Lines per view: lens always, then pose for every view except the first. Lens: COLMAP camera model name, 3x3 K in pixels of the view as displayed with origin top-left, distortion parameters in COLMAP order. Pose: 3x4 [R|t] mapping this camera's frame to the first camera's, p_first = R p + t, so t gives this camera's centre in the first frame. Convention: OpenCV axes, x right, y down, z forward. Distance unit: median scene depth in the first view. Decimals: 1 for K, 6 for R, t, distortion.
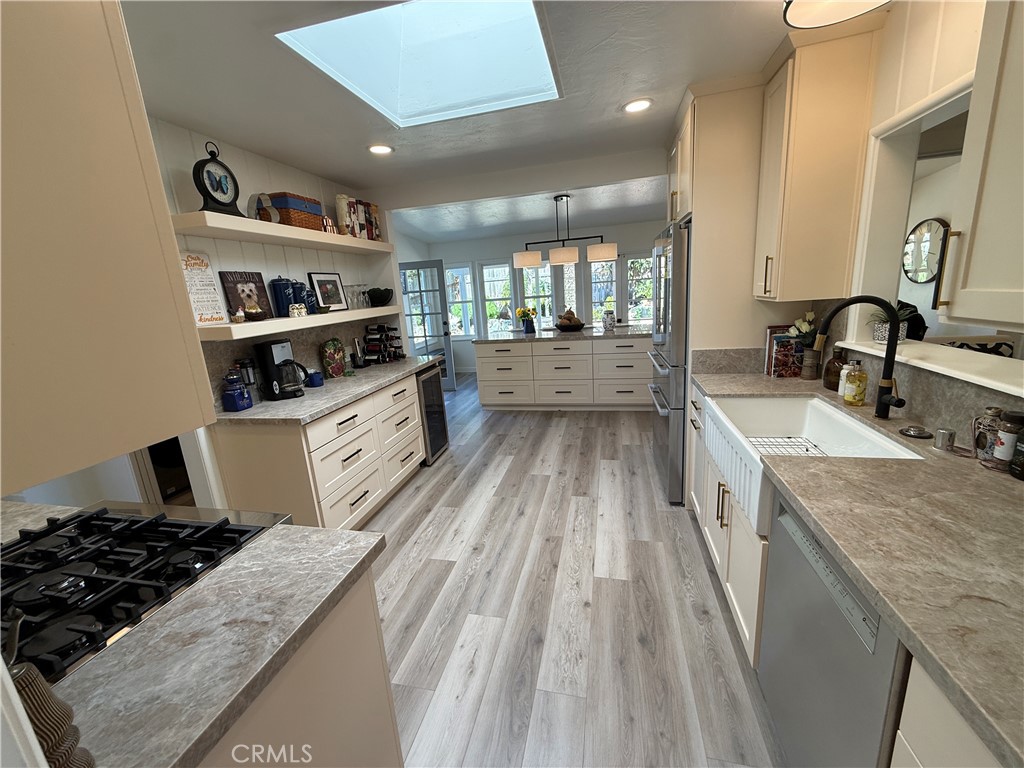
lens RADIAL K [[409.7, 0, 509.3], [0, 409.7, 382.7], [0, 0, 1]] dist [-0.008842, 0.002148]
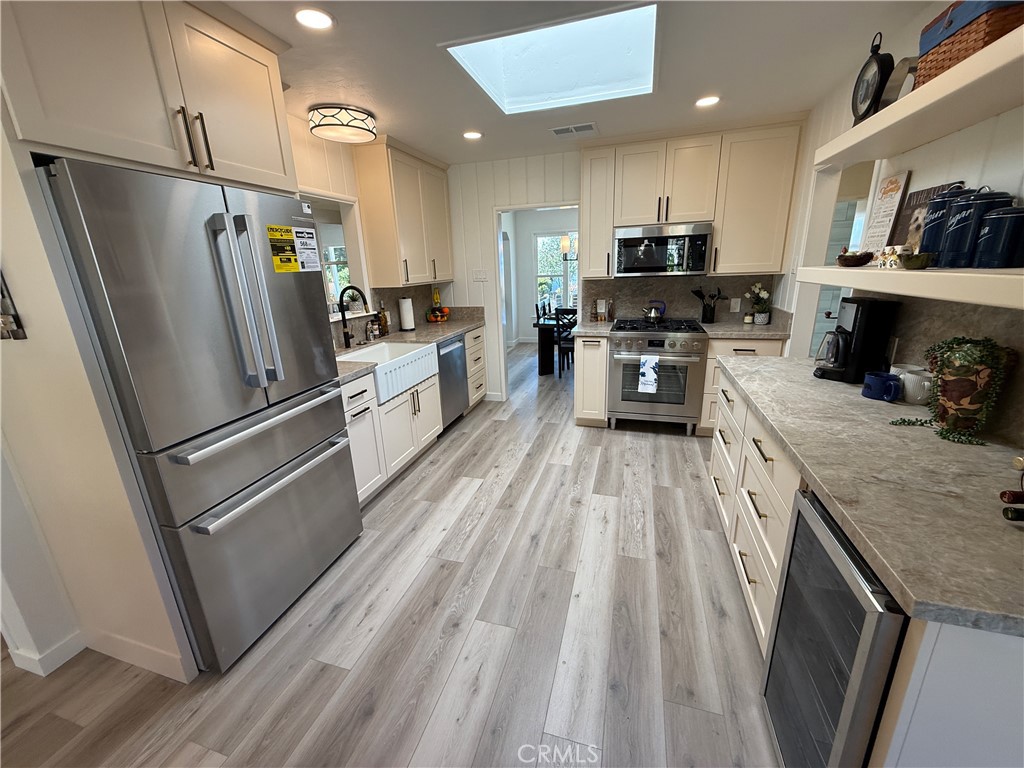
lens RADIAL K [[409.7, 0, 510.2], [0, 409.7, 381.7], [0, 0, 1]] dist [-0.008842, 0.002148]
pose [[-0.992483, 0.087473, 0.085593, -0.023487], [0.117911, 0.870796, 0.477295, -0.405970], [-0.032784, 0.483800, -0.874565, 1.795908]]
